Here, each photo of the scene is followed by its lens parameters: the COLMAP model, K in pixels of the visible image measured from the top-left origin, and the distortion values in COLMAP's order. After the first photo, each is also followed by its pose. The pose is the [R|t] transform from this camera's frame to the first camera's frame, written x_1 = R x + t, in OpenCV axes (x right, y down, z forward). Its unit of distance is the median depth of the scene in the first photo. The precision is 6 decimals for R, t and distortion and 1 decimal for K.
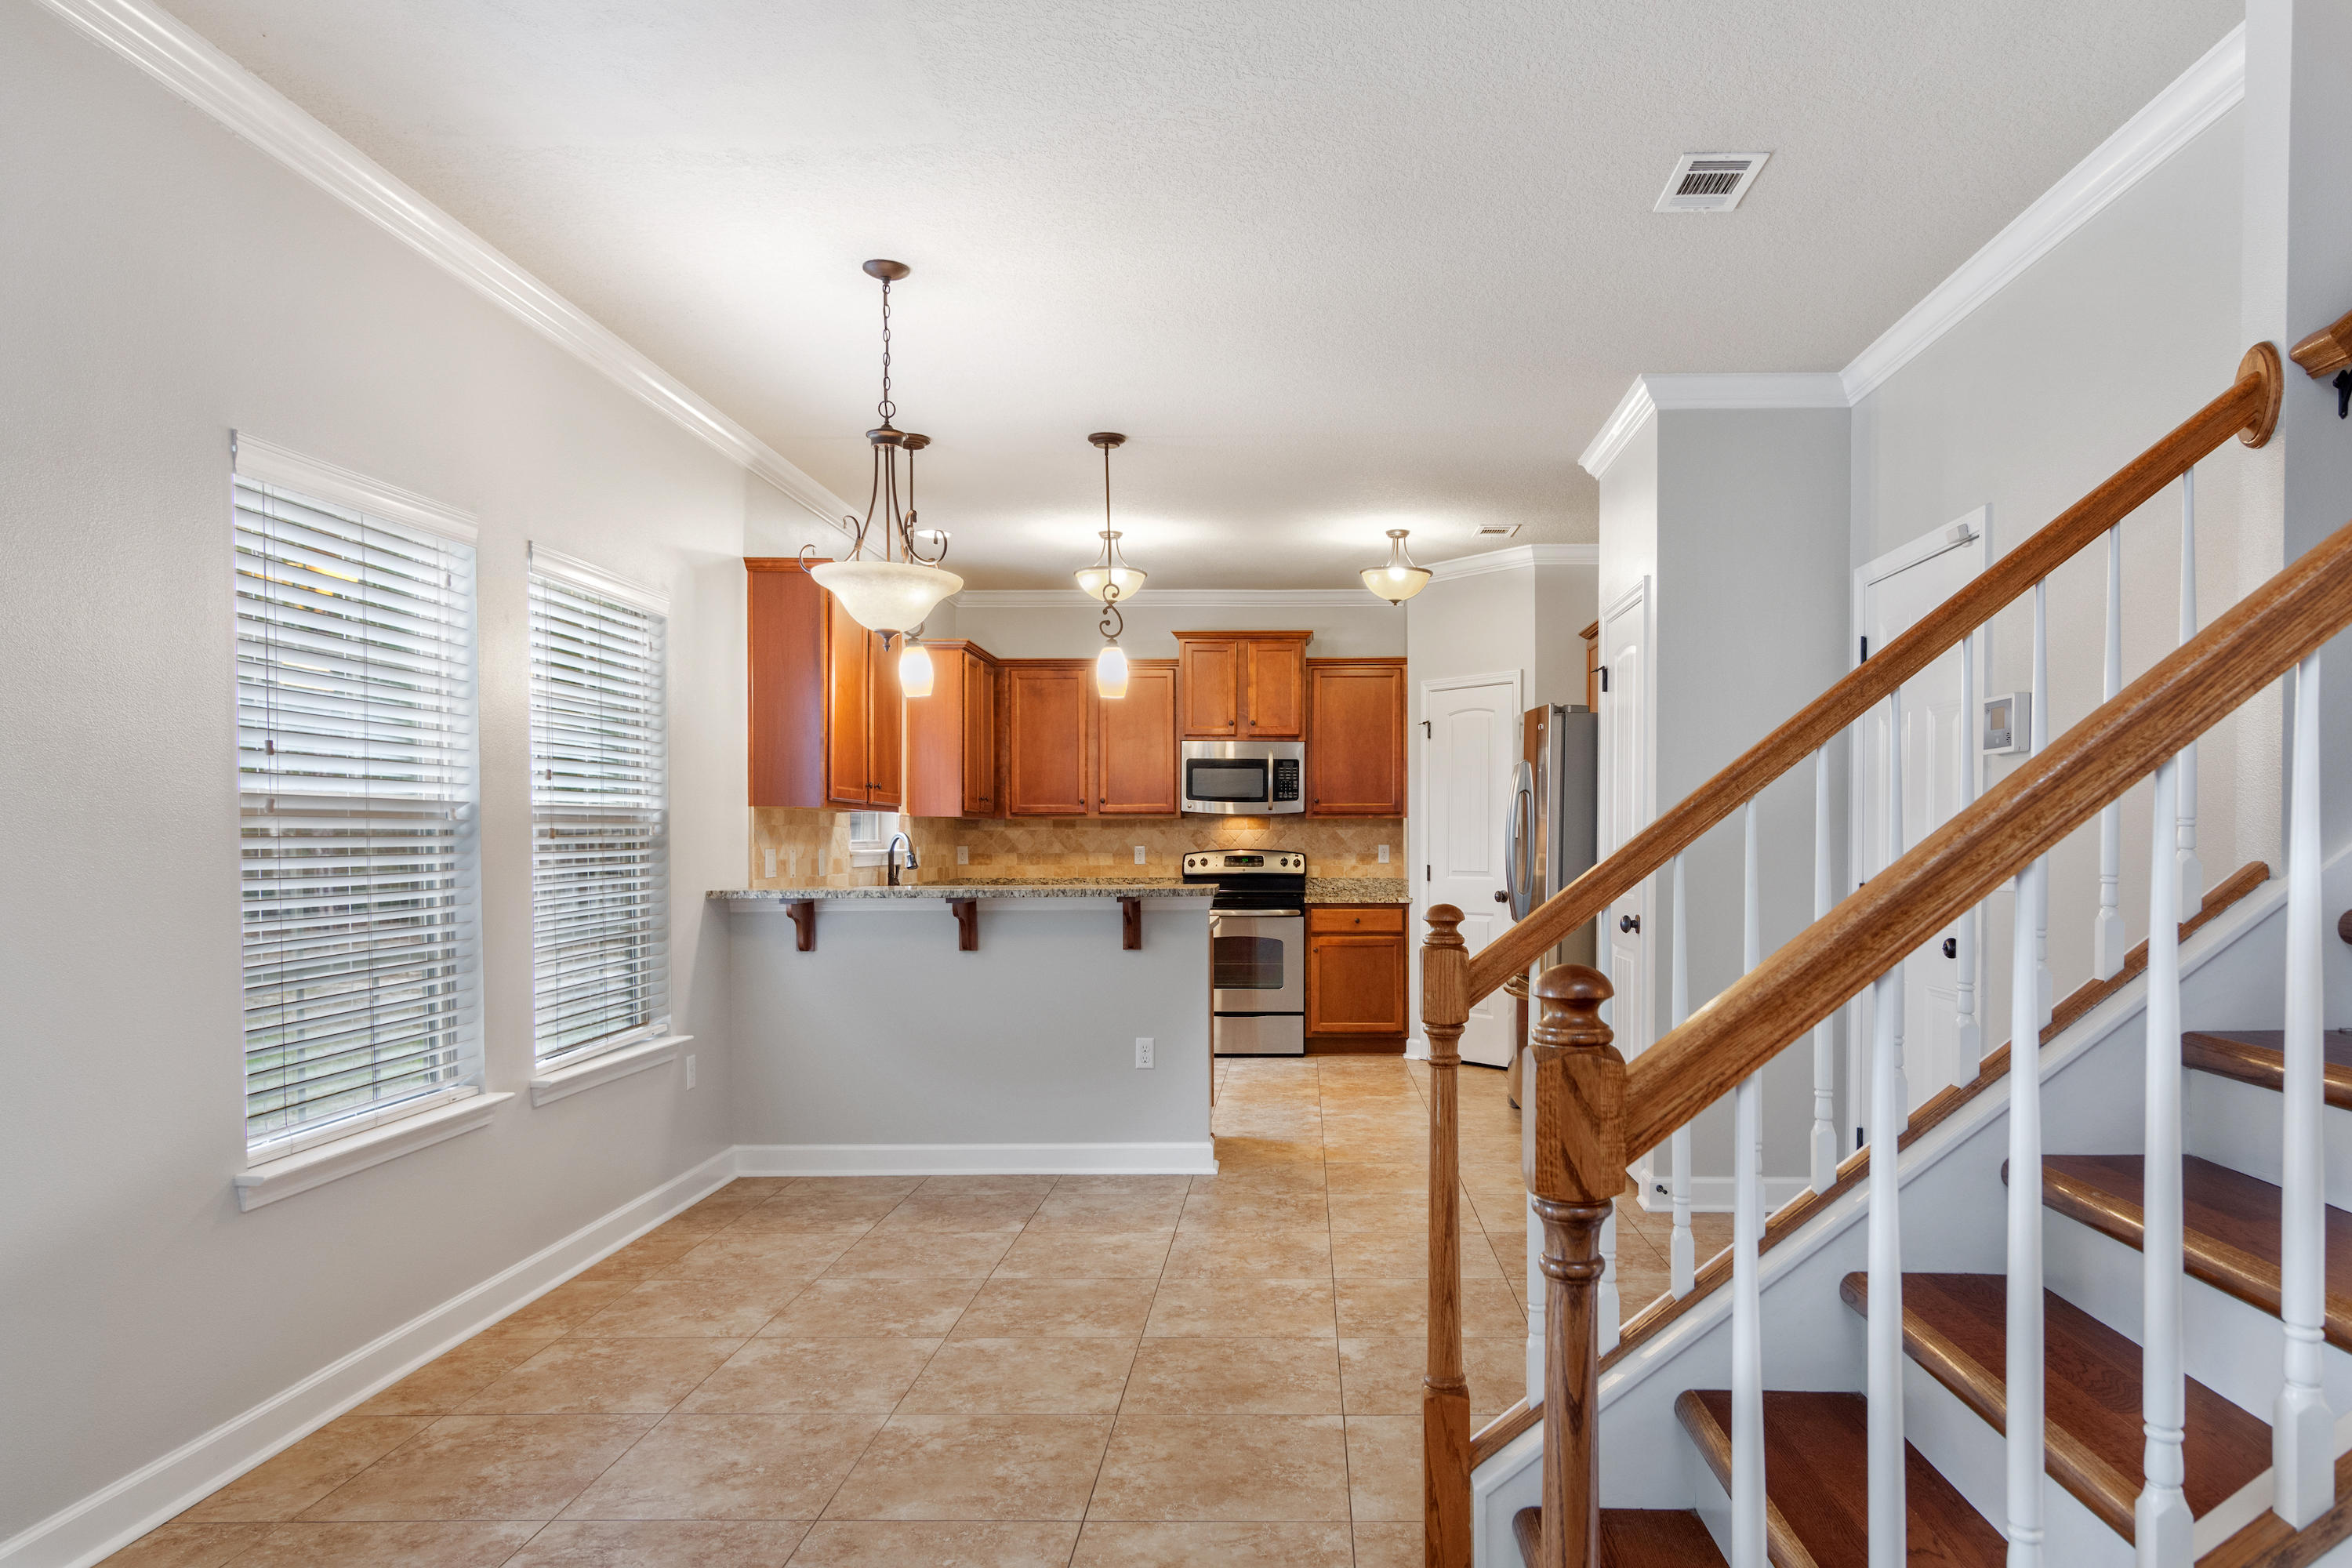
lens RADIAL K [[1465.6, 0, 1233.9], [0, 1465.6, 1017.4], [0, 0, 1]] dist [-0.000819, -0.000145]
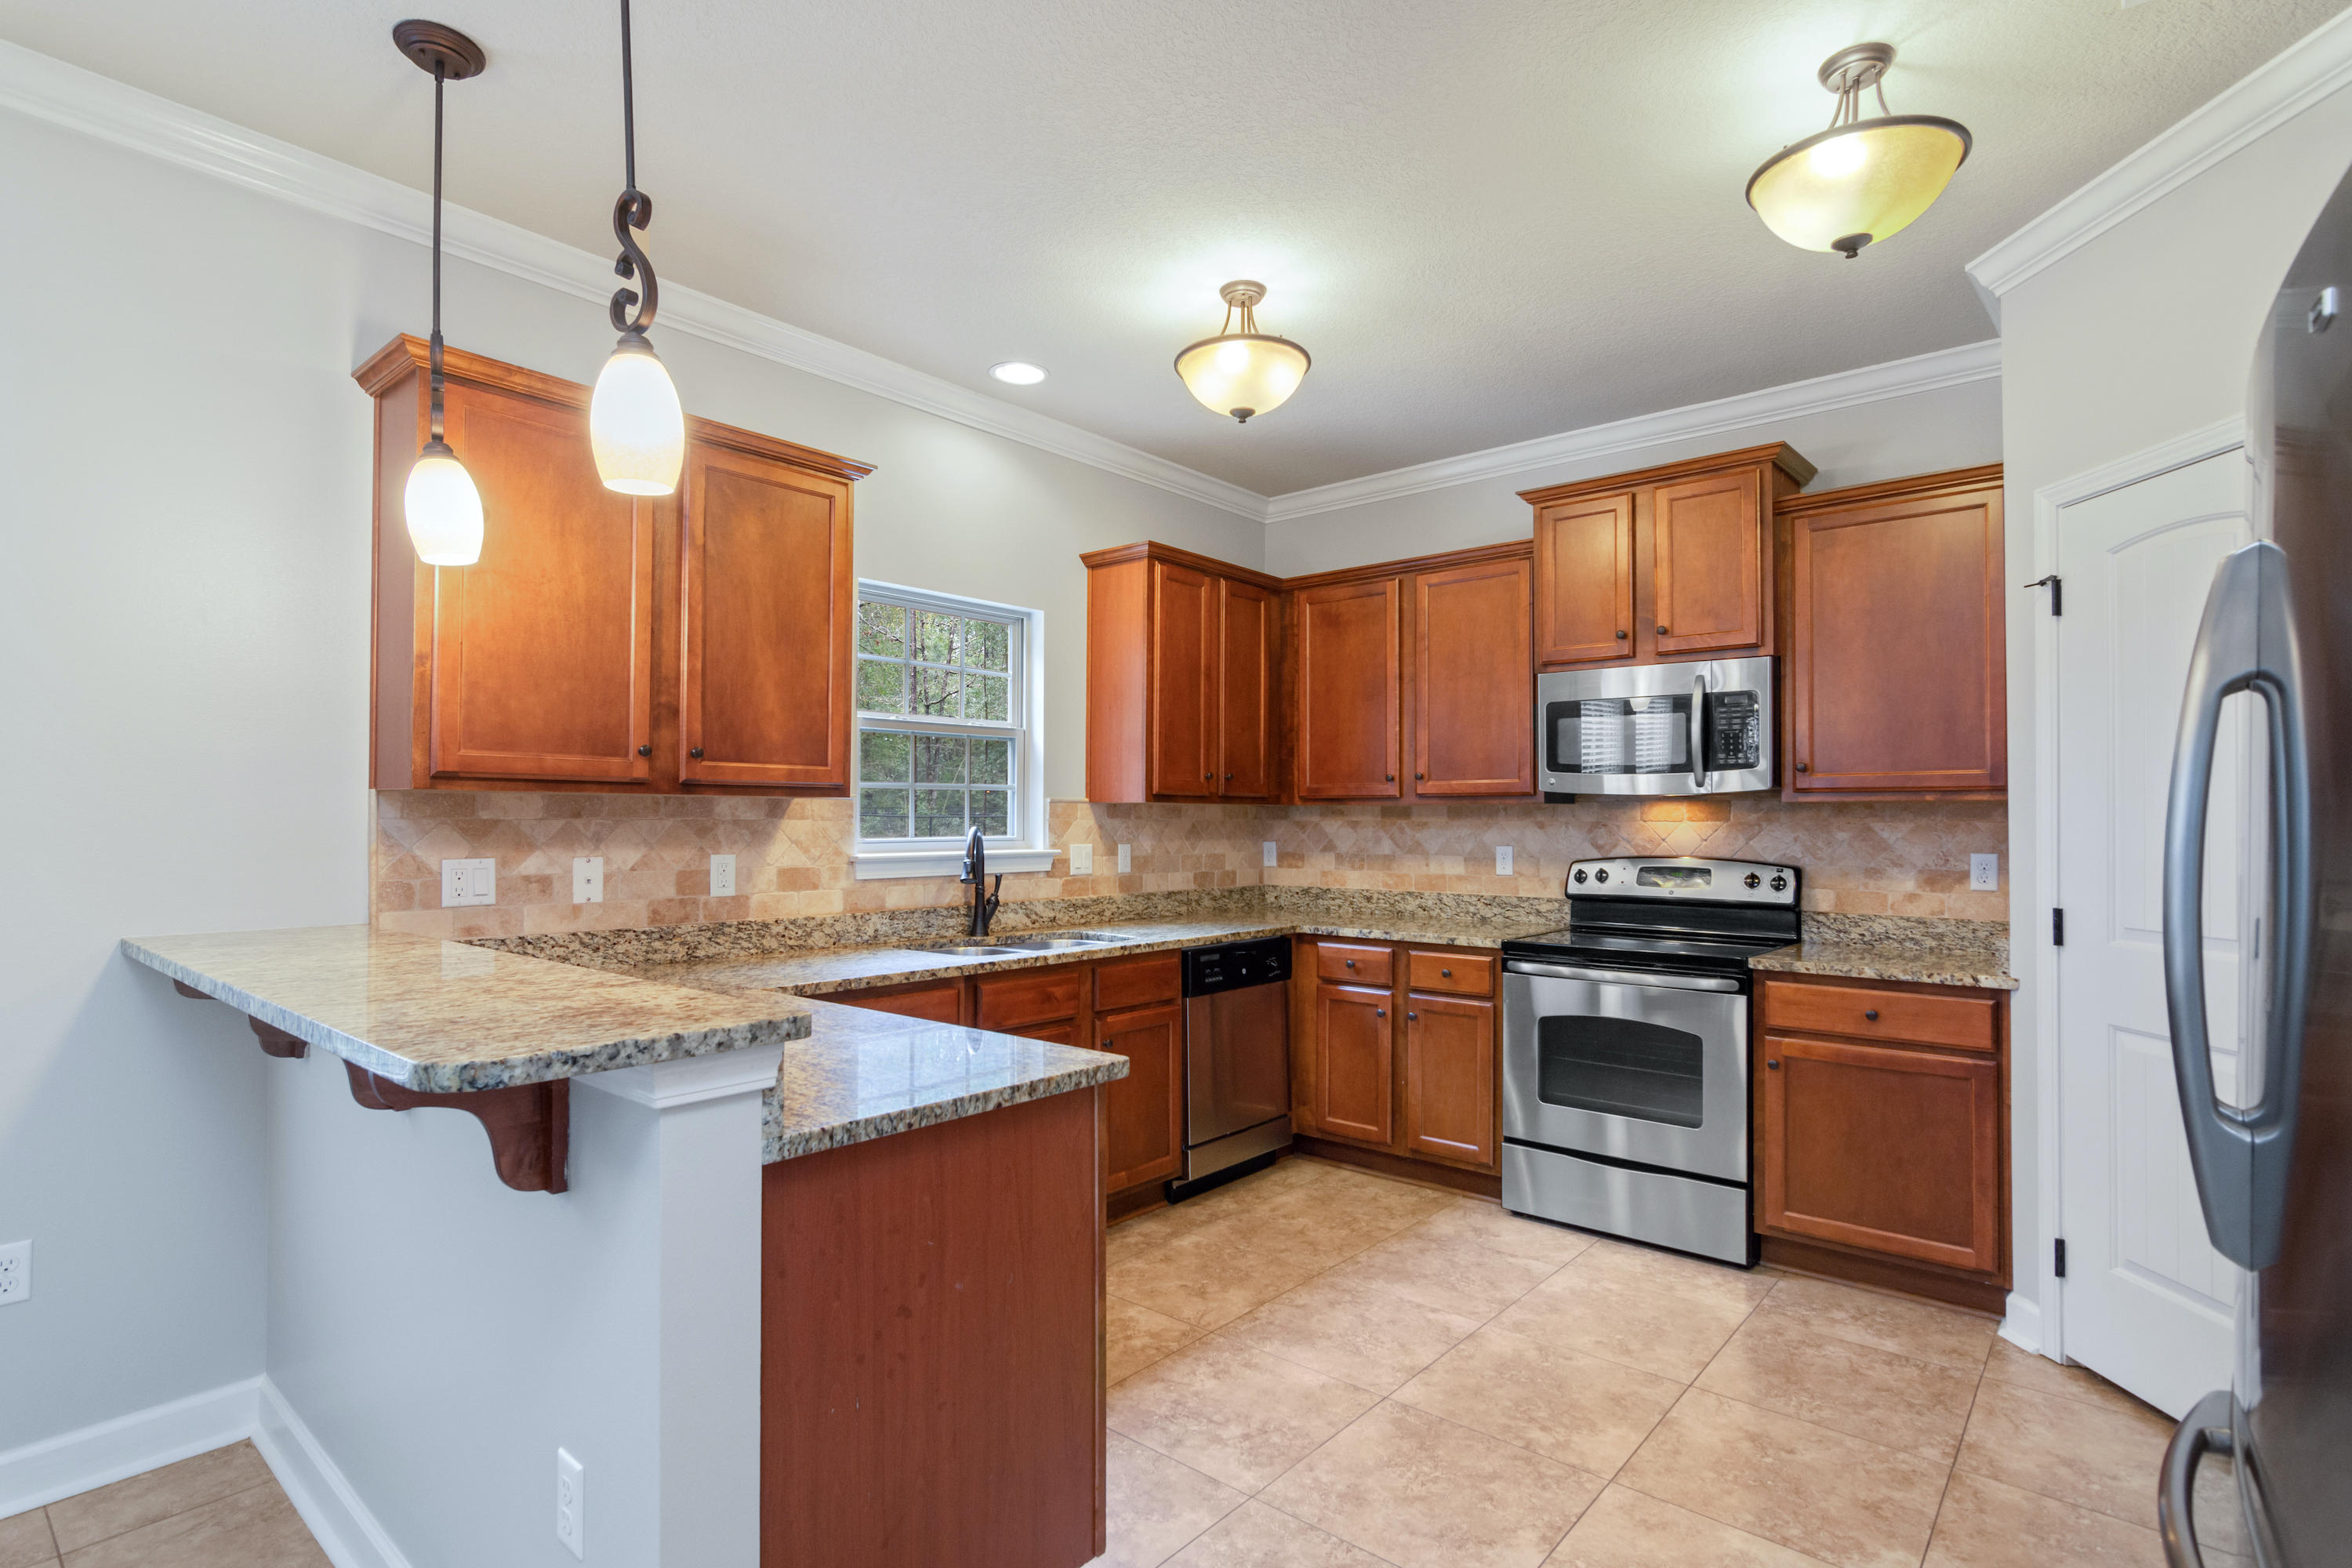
lens RADIAL K [[1146.1, 0, 1172.6], [0, 1146.1, 819.4], [0, 0, 1]] dist [0.004887, 0.000189]
pose [[0.784998, 0.004850, -0.619480, 0.135301], [-0.079579, 0.992474, -0.093071, -0.075169], [0.614366, 0.122358, 0.779476, 0.555808]]
